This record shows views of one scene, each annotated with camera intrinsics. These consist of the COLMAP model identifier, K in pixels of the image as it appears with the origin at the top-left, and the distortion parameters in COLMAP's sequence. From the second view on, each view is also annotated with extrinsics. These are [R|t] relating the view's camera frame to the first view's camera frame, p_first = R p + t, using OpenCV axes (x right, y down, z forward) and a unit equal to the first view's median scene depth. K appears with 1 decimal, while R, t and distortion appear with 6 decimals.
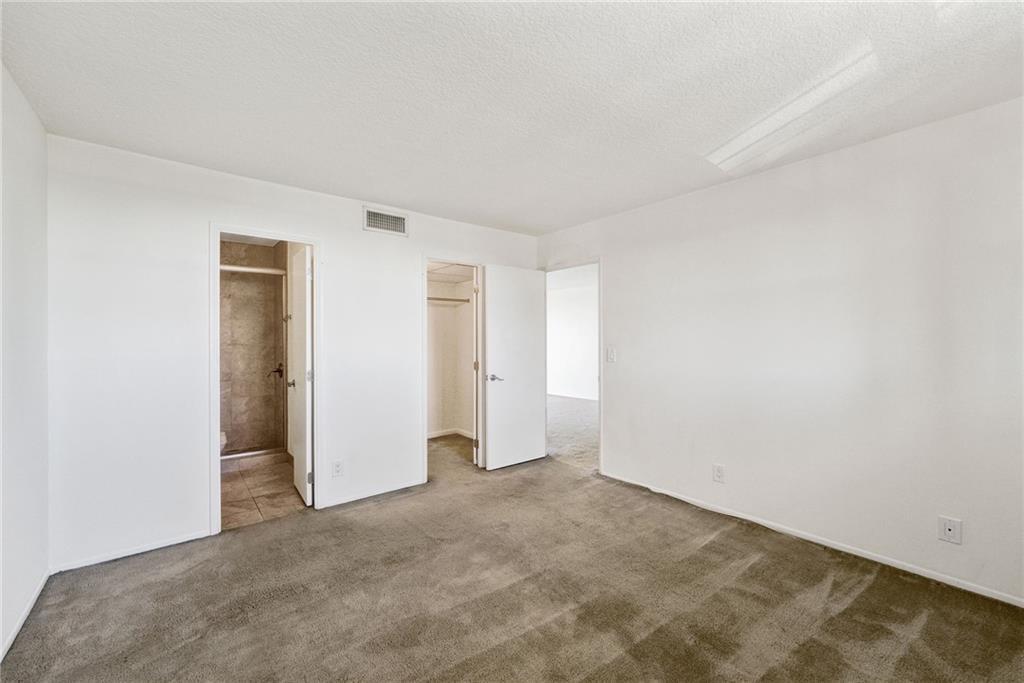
lens RADIAL K [[424.2, 0, 512.0], [0, 424.2, 341.5], [0, 0, 1]] dist [-0.009633, 0.000171]
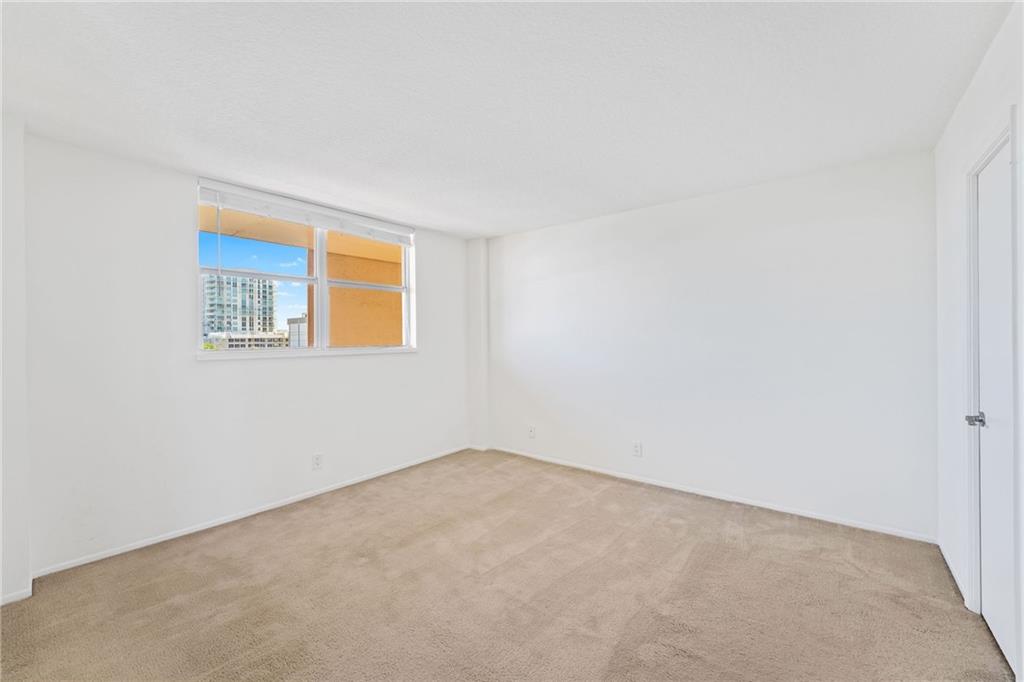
lens RADIAL K [[405.7, 0, 515.7], [0, 405.7, 334.1], [0, 0, 1]] dist [-0.010278, -0.000009]
pose [[-0.980253, 0.010178, -0.197486, 0.193229], [0.010528, 0.999944, -0.000726, -0.007563], [0.197467, -0.002790, -0.980306, 1.572142]]
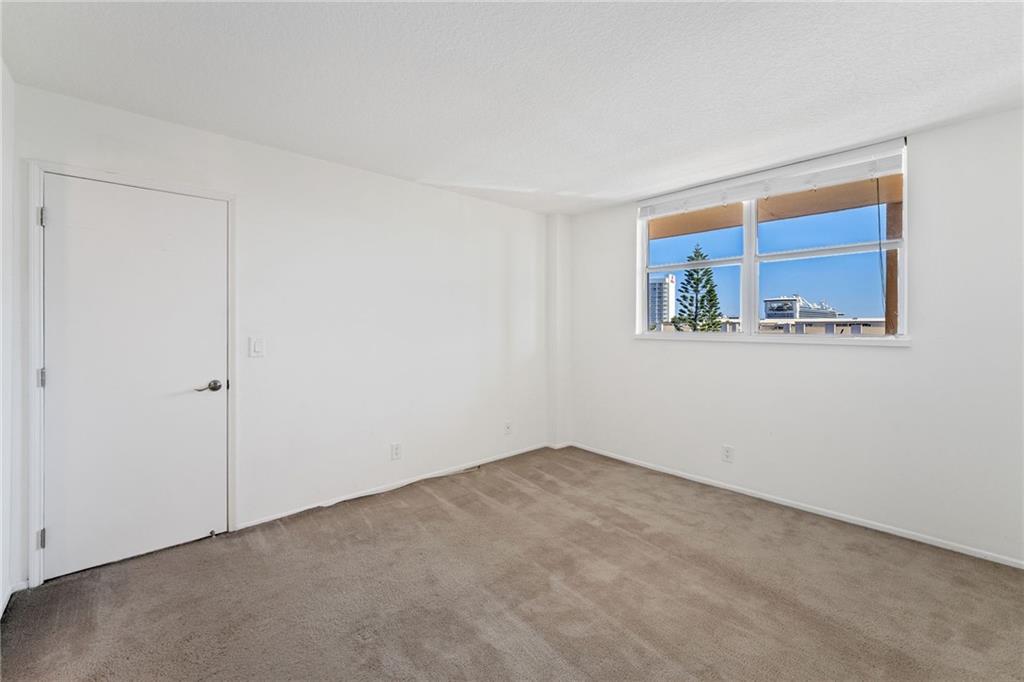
lens RADIAL K [[425.0, 0, 525.3], [0, 425.0, 324.1], [0, 0, 1]] dist [-0.001032, 0.000032]
pose [[-0.059001, -0.000358, 0.998258, -0.679060], [0.006924, 0.999976, 0.000768, -0.003142], [-0.998234, 0.006957, -0.058997, 0.854855]]
